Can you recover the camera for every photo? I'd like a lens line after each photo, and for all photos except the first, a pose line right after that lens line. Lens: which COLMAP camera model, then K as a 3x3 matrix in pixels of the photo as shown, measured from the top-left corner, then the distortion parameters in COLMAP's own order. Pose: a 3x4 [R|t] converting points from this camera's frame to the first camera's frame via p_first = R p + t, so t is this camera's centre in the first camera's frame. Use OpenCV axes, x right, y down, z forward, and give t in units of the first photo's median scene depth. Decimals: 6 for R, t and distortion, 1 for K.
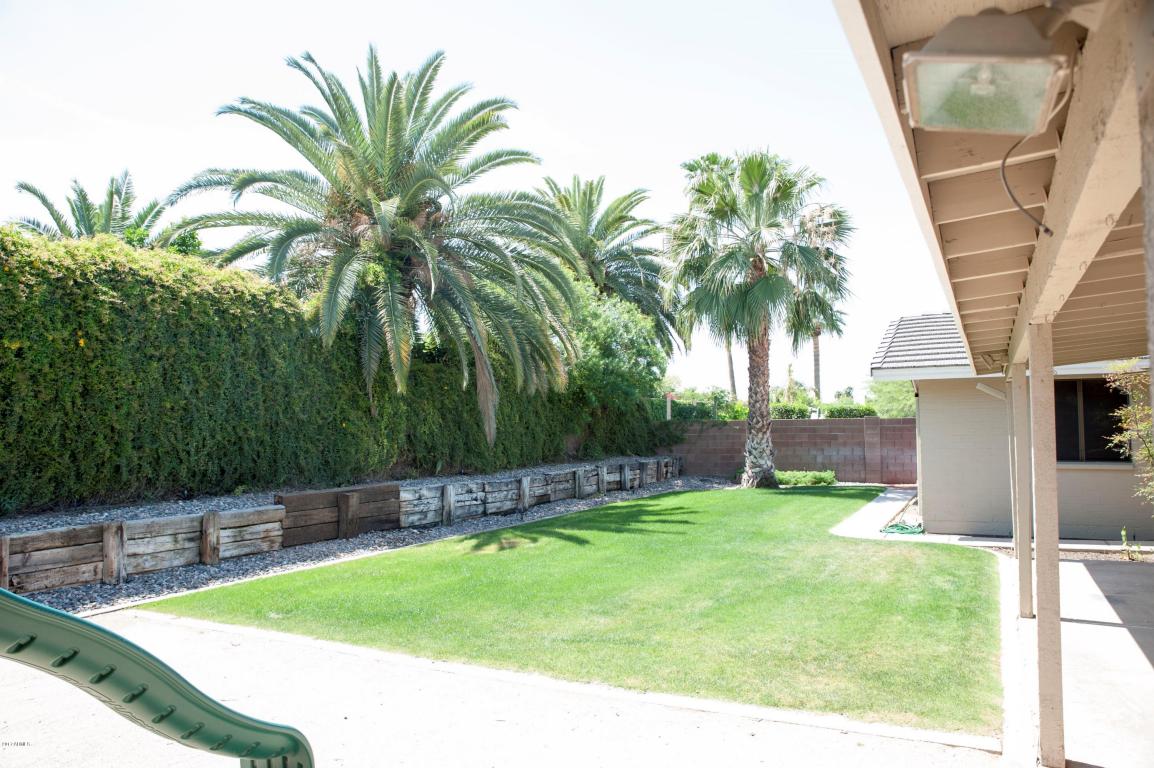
lens RADIAL K [[793.3, 0, 576.0], [0, 793.3, 387.6], [0, 0, 1]] dist [-0.091458, -0.000643]
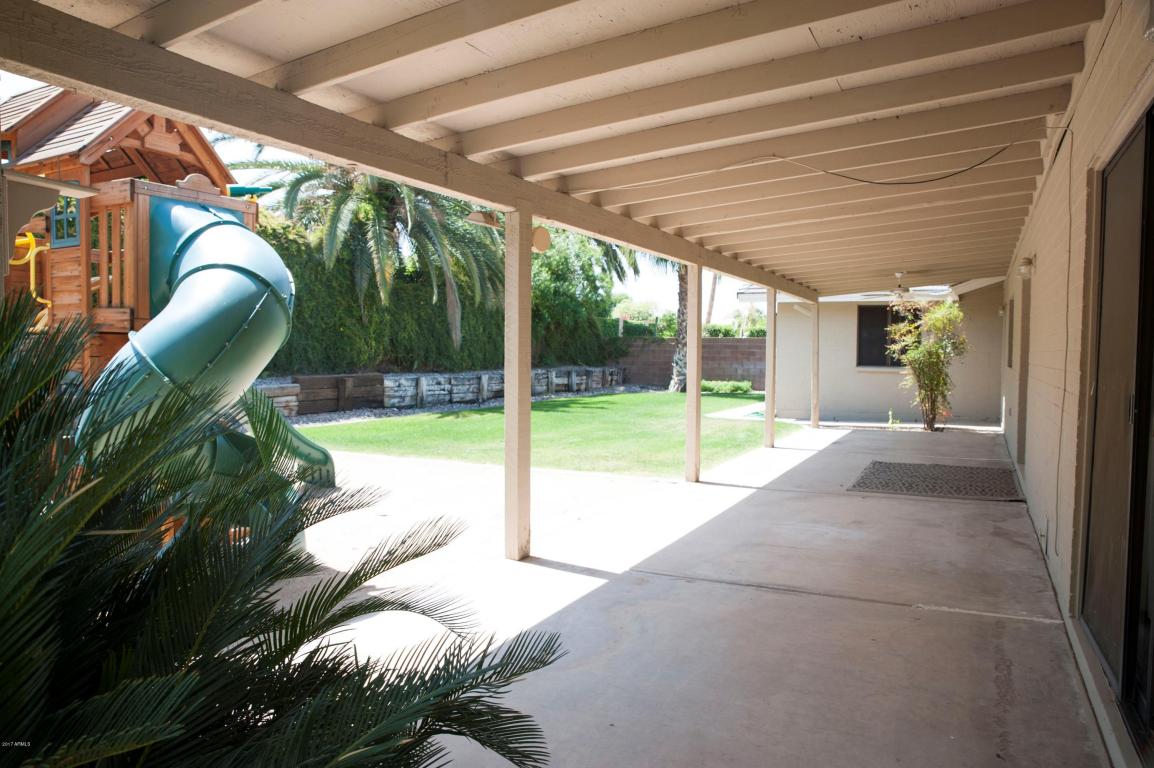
lens RADIAL K [[793.3, 0, 575.4], [0, 793.3, 381.5], [0, 0, 1]] dist [-0.091458, -0.000643]
pose [[0.999728, 0.020160, 0.011732, 0.072007], [-0.021105, 0.995992, 0.086922, 0.011070], [-0.009932, -0.087146, 0.996146, -0.281757]]
